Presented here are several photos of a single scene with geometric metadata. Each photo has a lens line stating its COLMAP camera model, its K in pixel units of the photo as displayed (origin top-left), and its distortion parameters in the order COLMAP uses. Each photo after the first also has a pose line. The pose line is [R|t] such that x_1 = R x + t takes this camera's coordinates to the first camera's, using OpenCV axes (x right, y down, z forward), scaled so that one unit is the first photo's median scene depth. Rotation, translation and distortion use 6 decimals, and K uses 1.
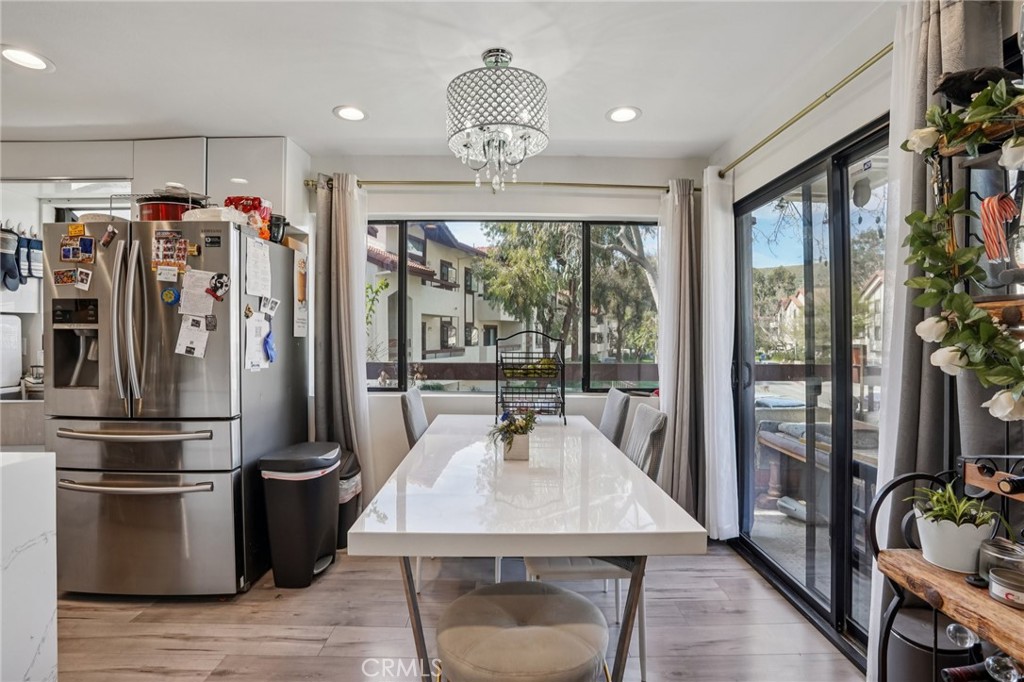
lens RADIAL K [[473.5, 0, 507.4], [0, 473.5, 332.9], [0, 0, 1]] dist [-0.046733, 0.000934]
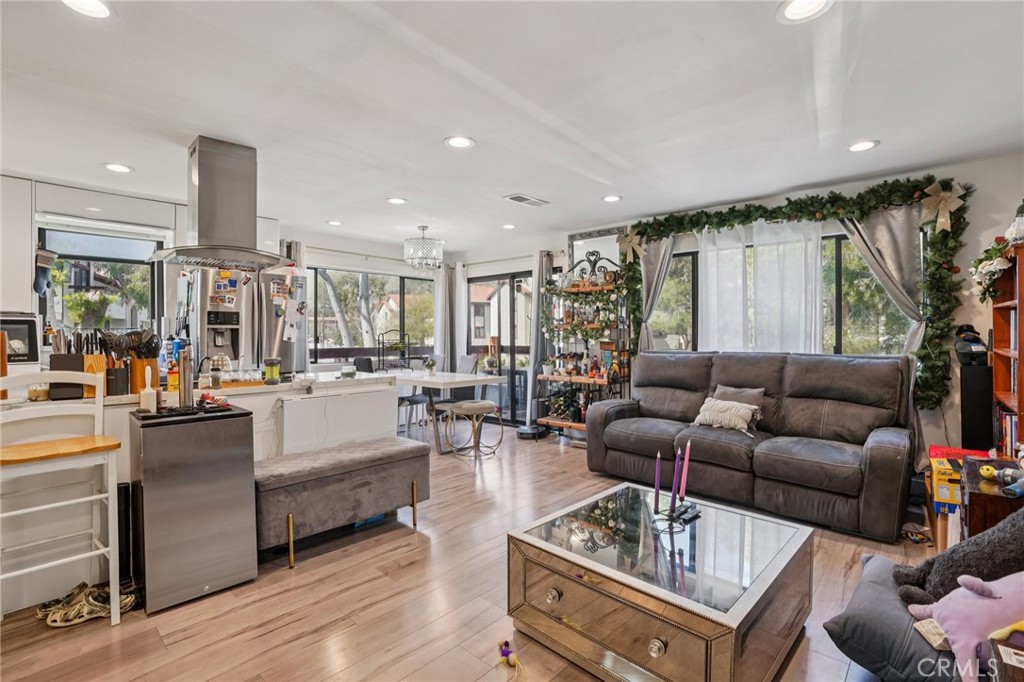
lens RADIAL K [[473.5, 0, 507.4], [0, 473.5, 332.9], [0, 0, 1]] dist [-0.046733, 0.000934]
pose [[0.681914, -0.002639, 0.731428, -1.110809], [0.002020, 0.999996, 0.001724, 0.006795], [-0.731429, 0.000302, 0.681917, -0.800794]]
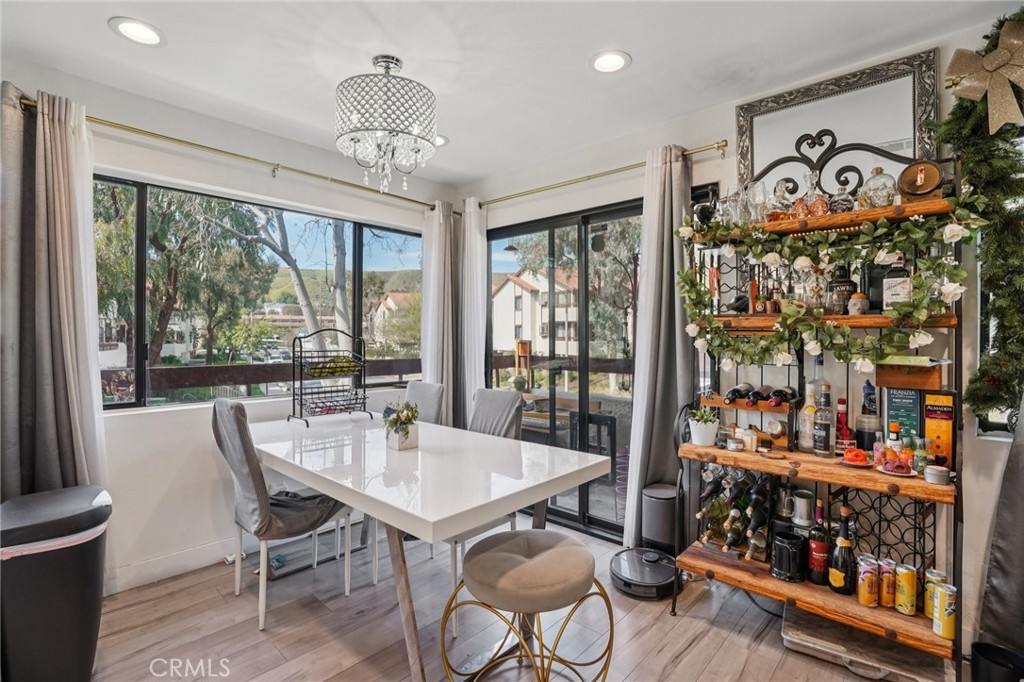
lens RADIAL K [[473.5, 0, 507.4], [0, 473.5, 332.9], [0, 0, 1]] dist [-0.046733, 0.000934]
pose [[0.682104, 0.001481, 0.731253, -0.389319], [-0.003348, 0.999994, 0.001098, 0.002516], [-0.731247, -0.003197, 0.682105, 0.066802]]
